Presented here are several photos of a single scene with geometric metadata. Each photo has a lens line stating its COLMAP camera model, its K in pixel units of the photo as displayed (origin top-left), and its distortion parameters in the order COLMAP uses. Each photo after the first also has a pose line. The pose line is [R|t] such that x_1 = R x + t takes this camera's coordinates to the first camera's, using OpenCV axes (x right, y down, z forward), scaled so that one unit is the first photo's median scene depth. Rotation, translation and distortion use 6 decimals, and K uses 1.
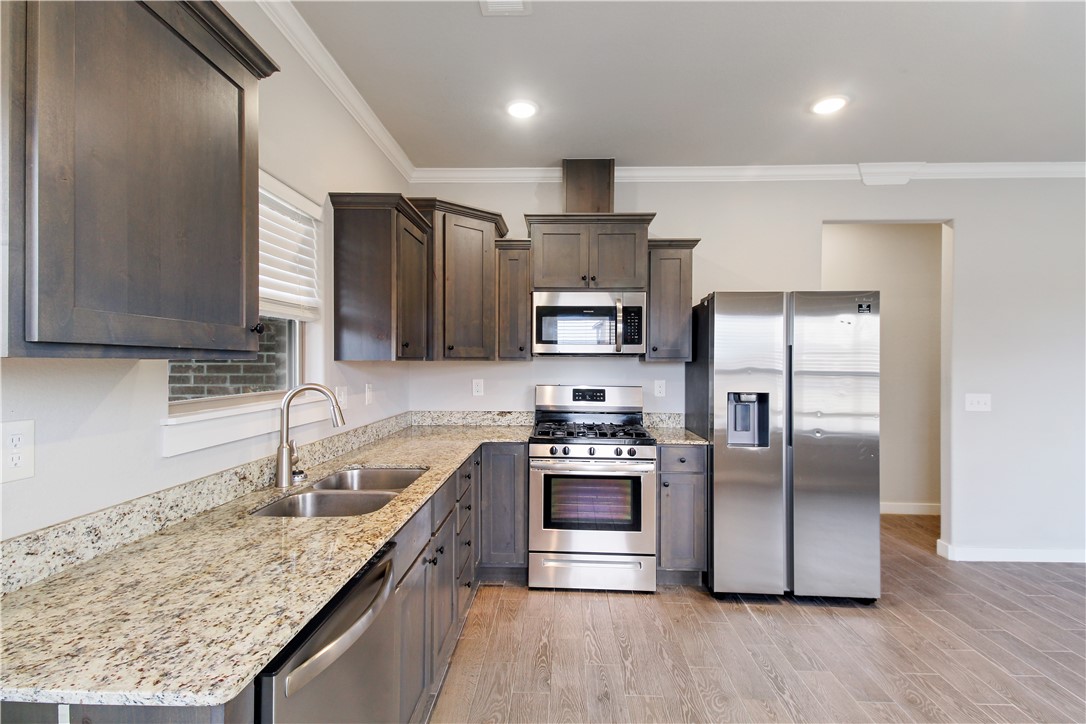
lens RADIAL K [[497.9, 0, 543.7], [0, 497.9, 365.5], [0, 0, 1]] dist [-0.000378, -0.000286]
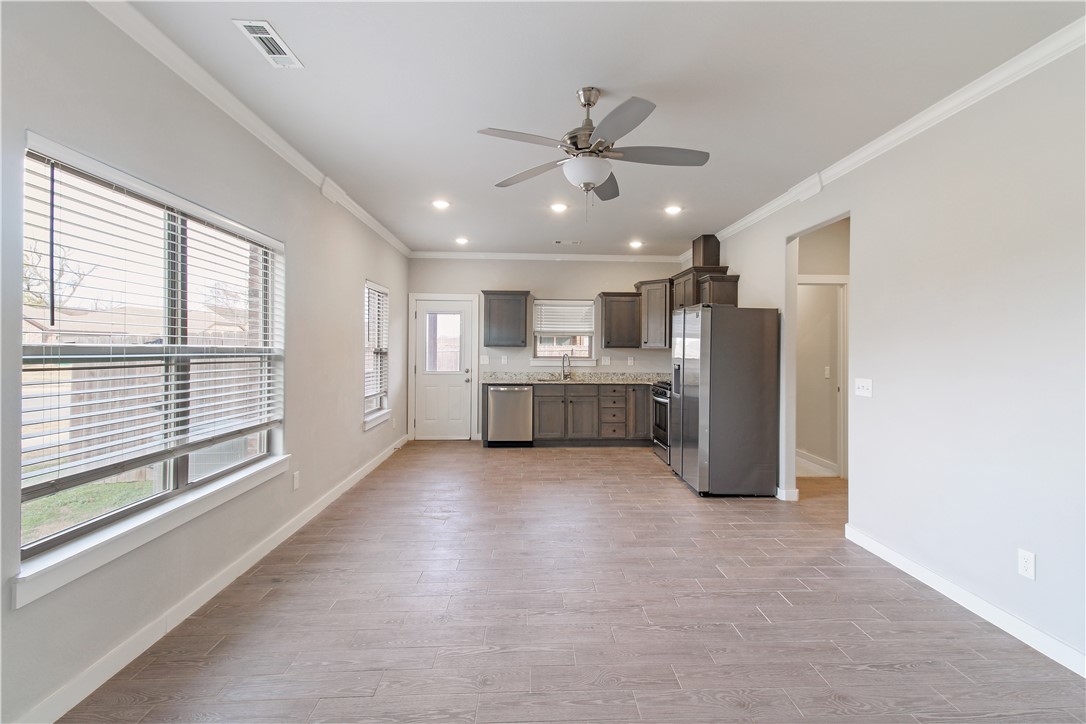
lens RADIAL K [[501.1, 0, 546.2], [0, 501.1, 348.1], [0, 0, 1]] dist [0.000128, -0.000146]
pose [[0.083026, -0.006097, -0.996529, 2.270652], [-0.015158, 0.999858, -0.007380, 0.016062], [0.996432, 0.015718, 0.082922, 0.354261]]
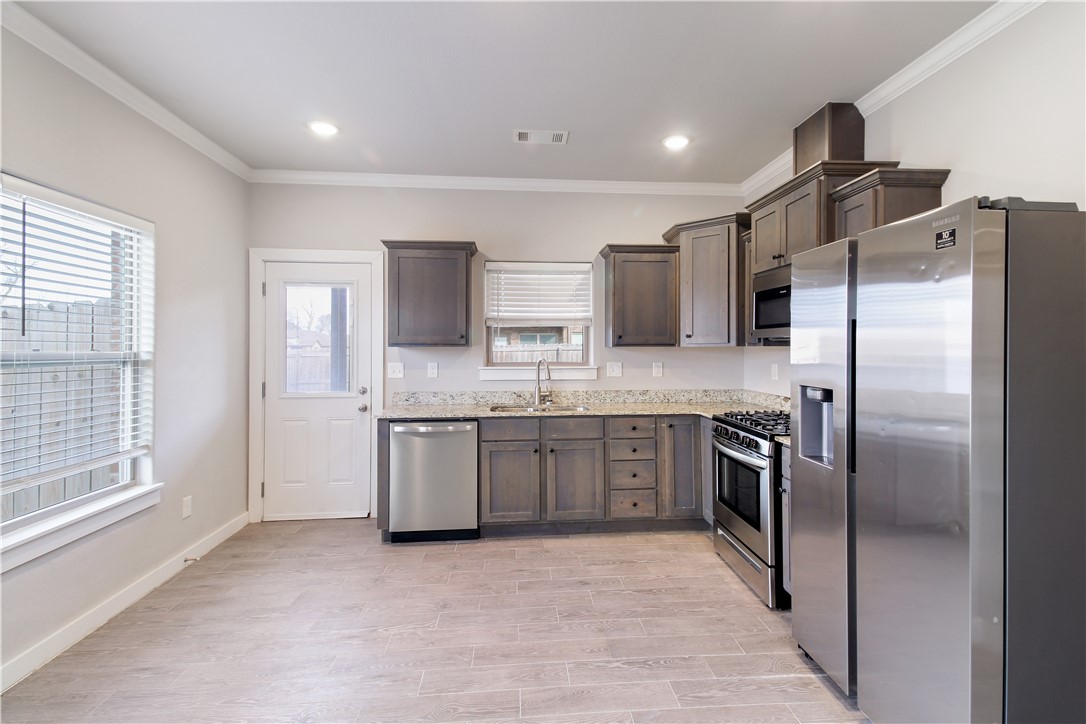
lens RADIAL K [[501.1, 0, 546.2], [0, 501.1, 348.1], [0, 0, 1]] dist [0.000128, -0.000146]
pose [[0.108898, -0.004434, -0.994043, 1.103050], [-0.006225, 0.999967, -0.005142, 0.003513], [0.994033, 0.006748, 0.108867, 0.527286]]
